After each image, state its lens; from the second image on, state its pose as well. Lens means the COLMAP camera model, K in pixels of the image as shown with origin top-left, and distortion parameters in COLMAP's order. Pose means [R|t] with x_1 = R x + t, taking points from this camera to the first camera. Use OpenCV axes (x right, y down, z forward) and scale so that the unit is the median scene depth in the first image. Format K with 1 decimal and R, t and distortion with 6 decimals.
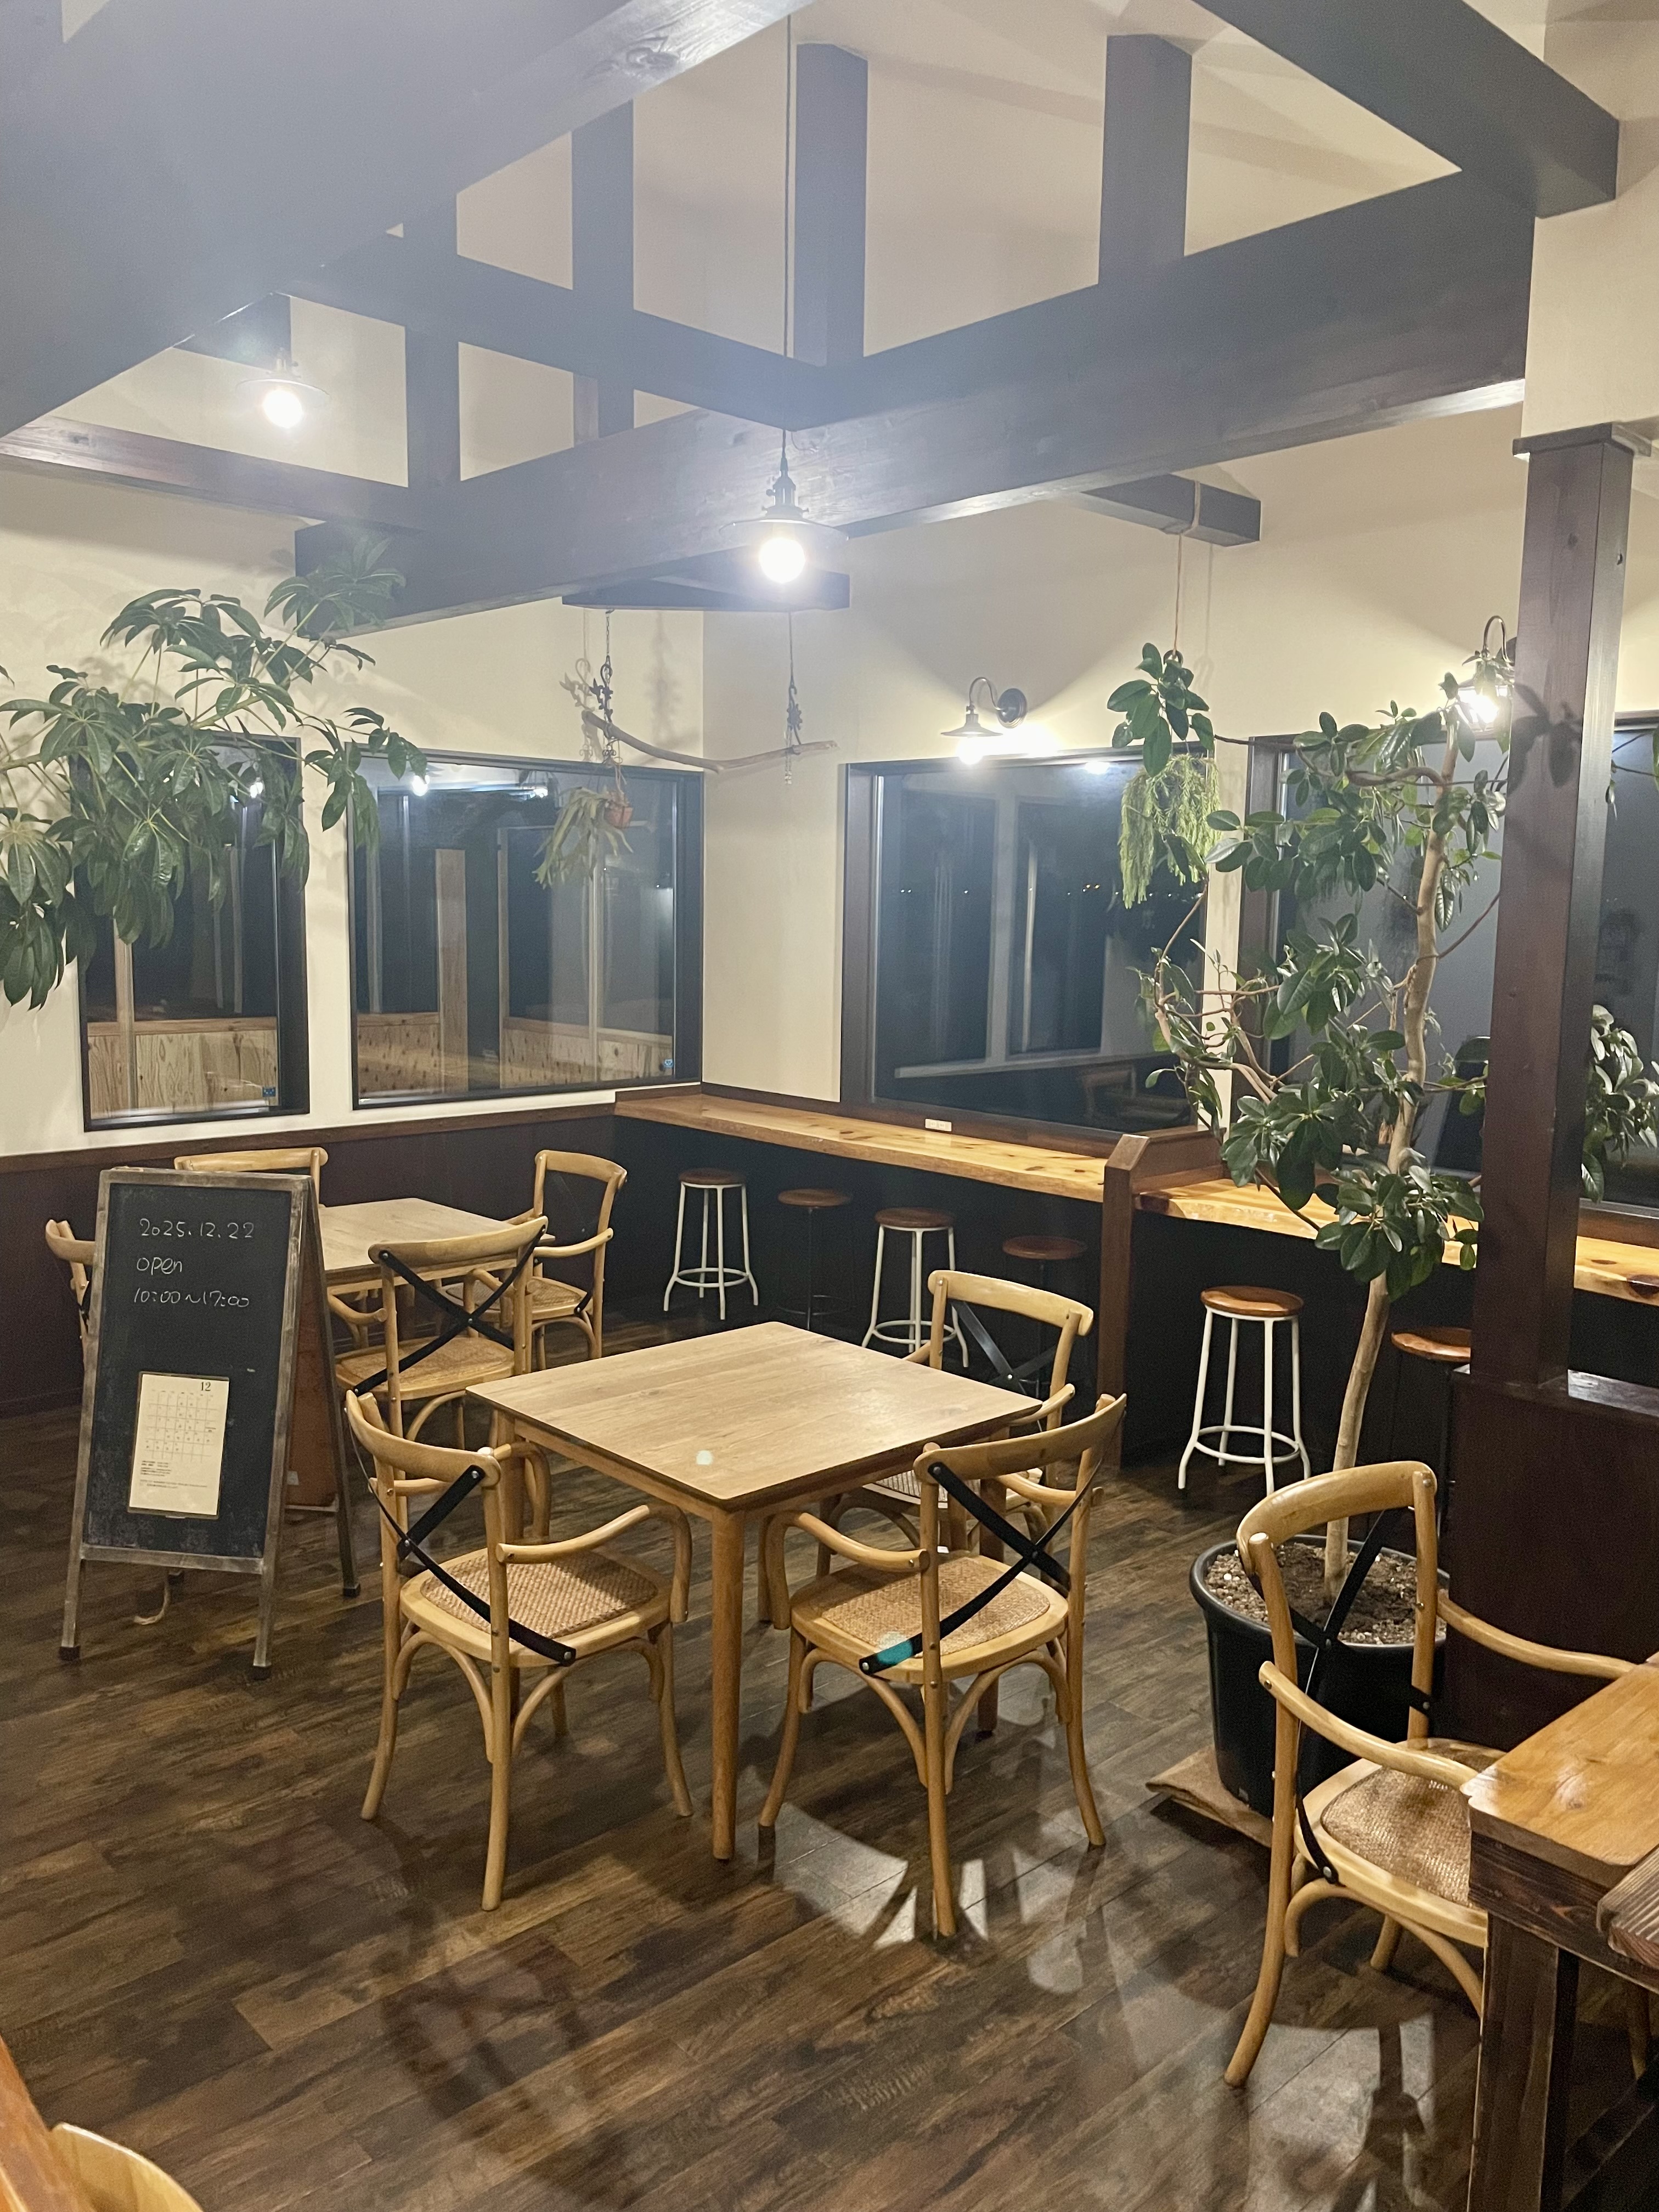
lens RADIAL K [[1647.2, 0, 825.9], [0, 1647.2, 1107.6], [0, 0, 1]] dist [0.057109, -0.000104]
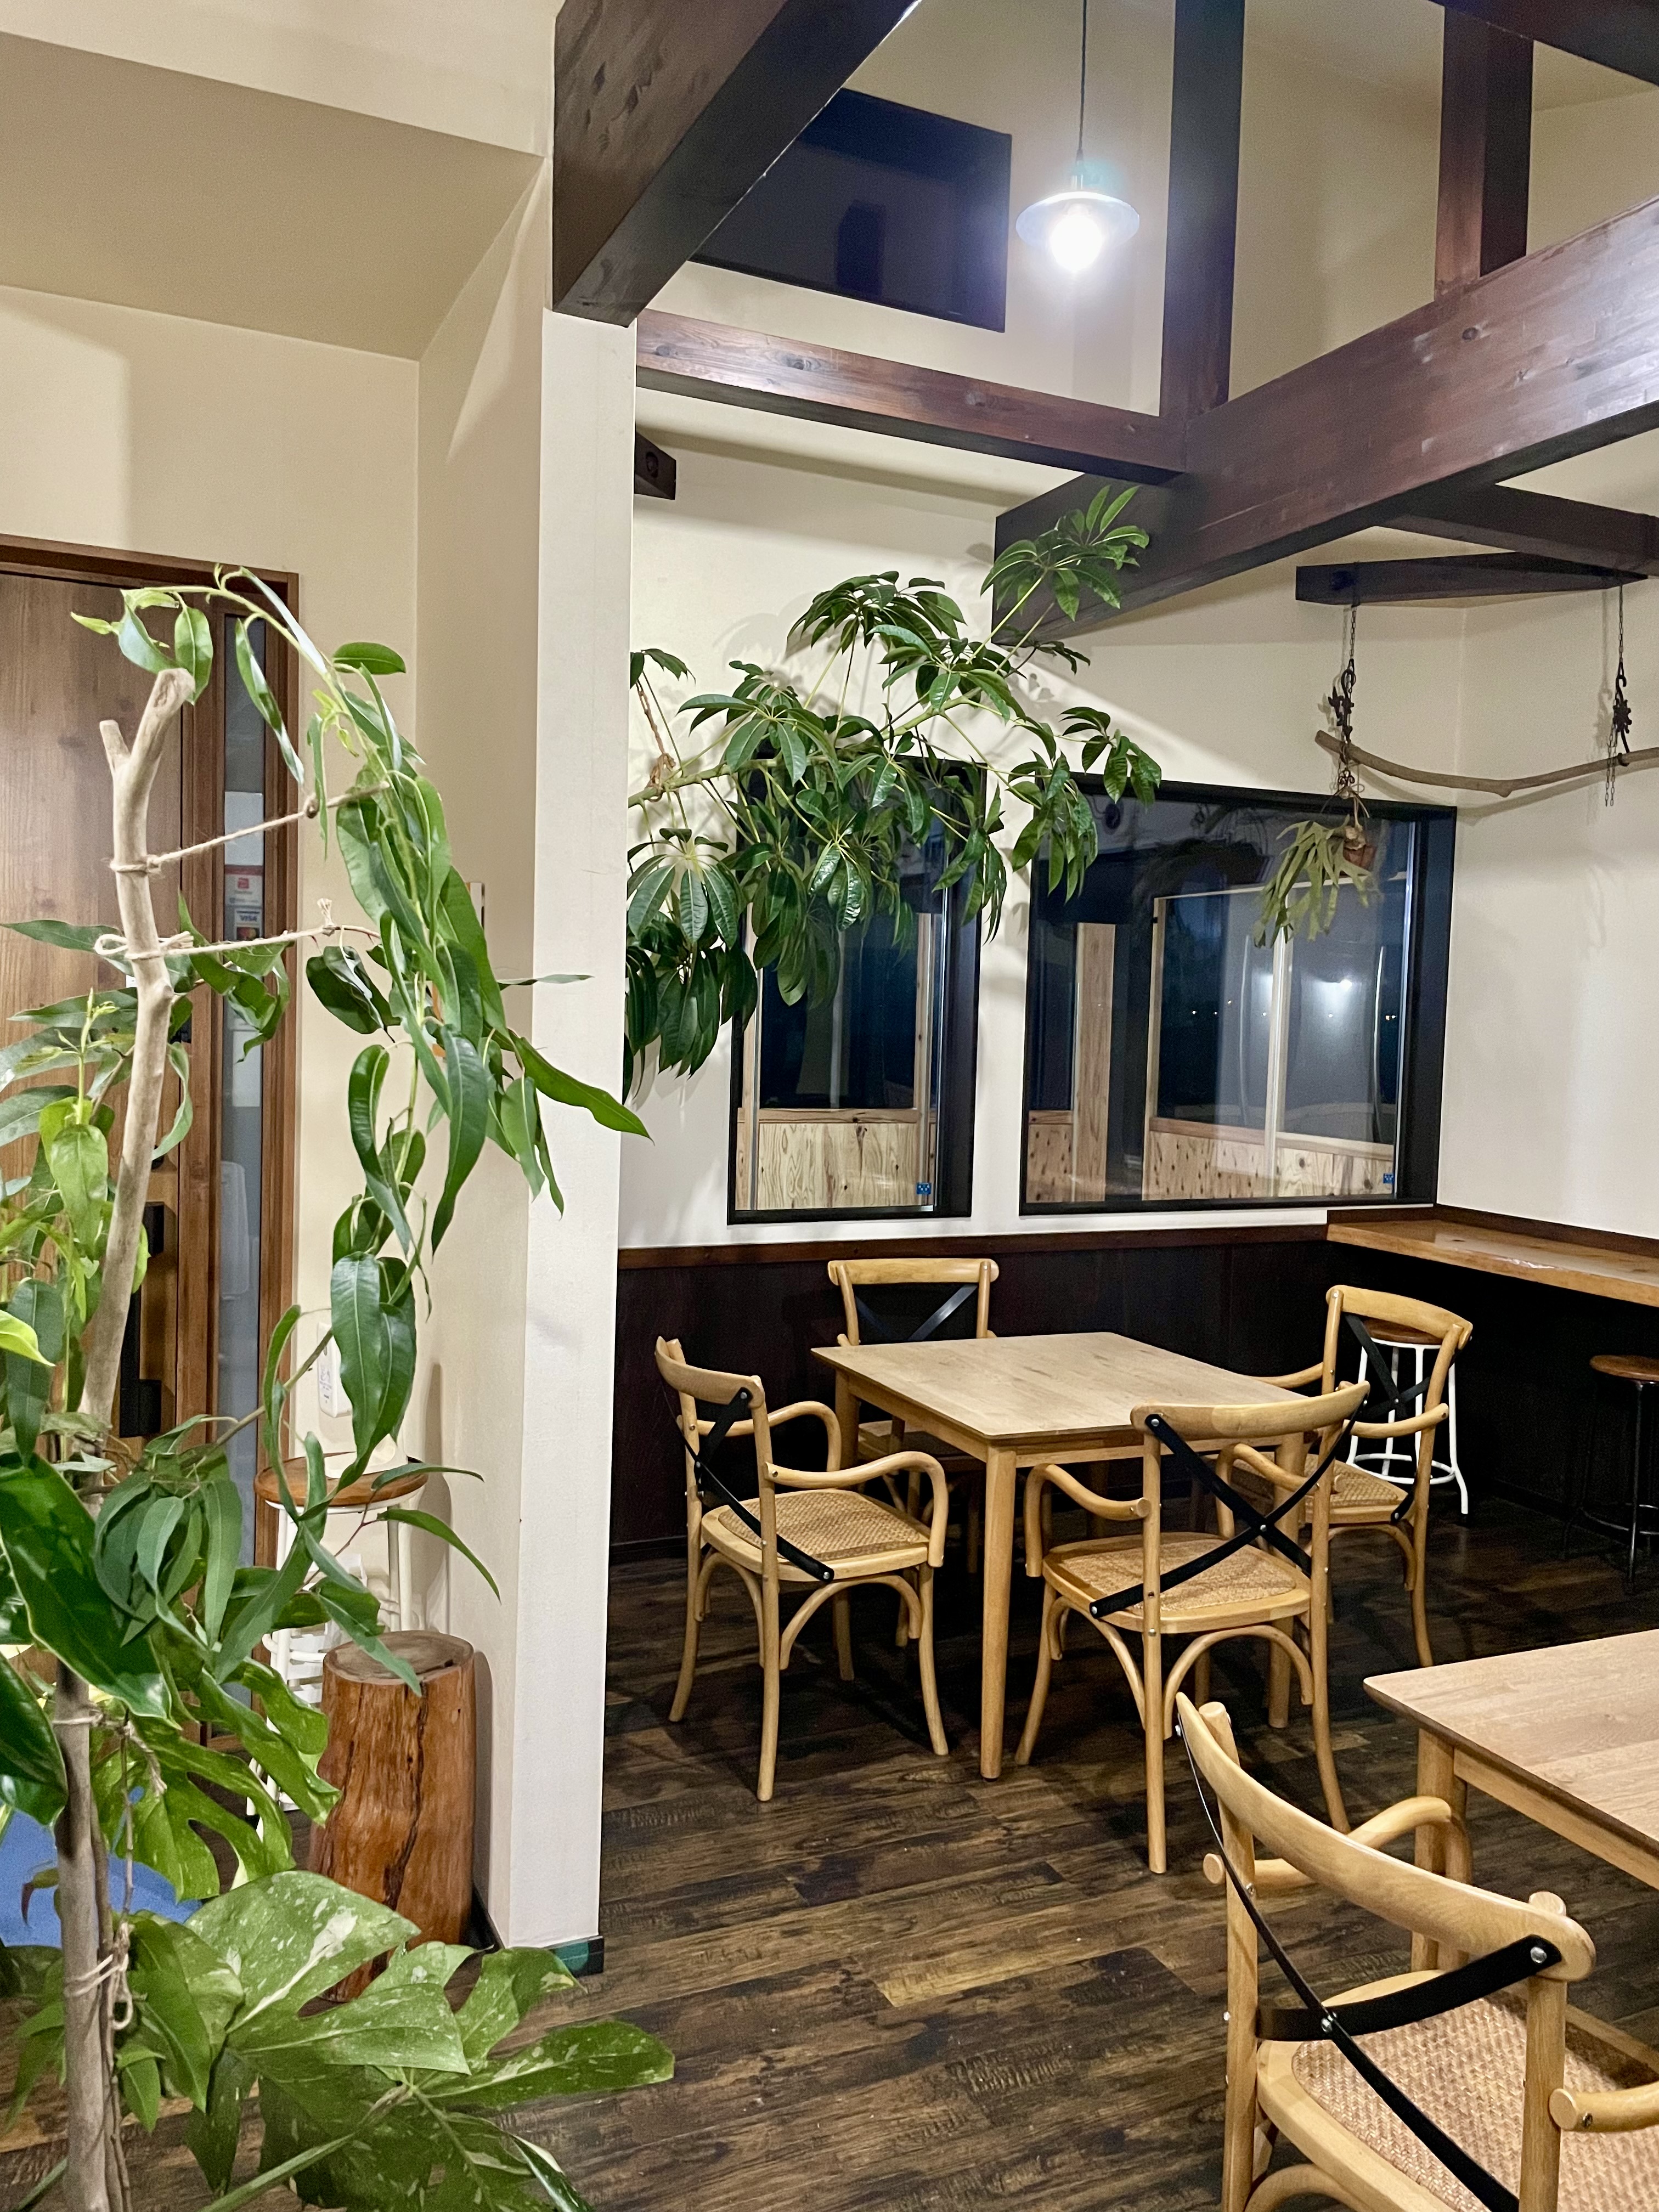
lens RADIAL K [[1647.2, 0, 835.6], [0, 1647.2, 1100.0], [0, 0, 1]] dist [0.057109, -0.000104]
pose [[0.951029, 0.026034, -0.308003, -0.127404], [-0.050800, 0.996062, -0.072664, 0.008542], [0.304899, 0.084752, 0.948606, 0.205211]]
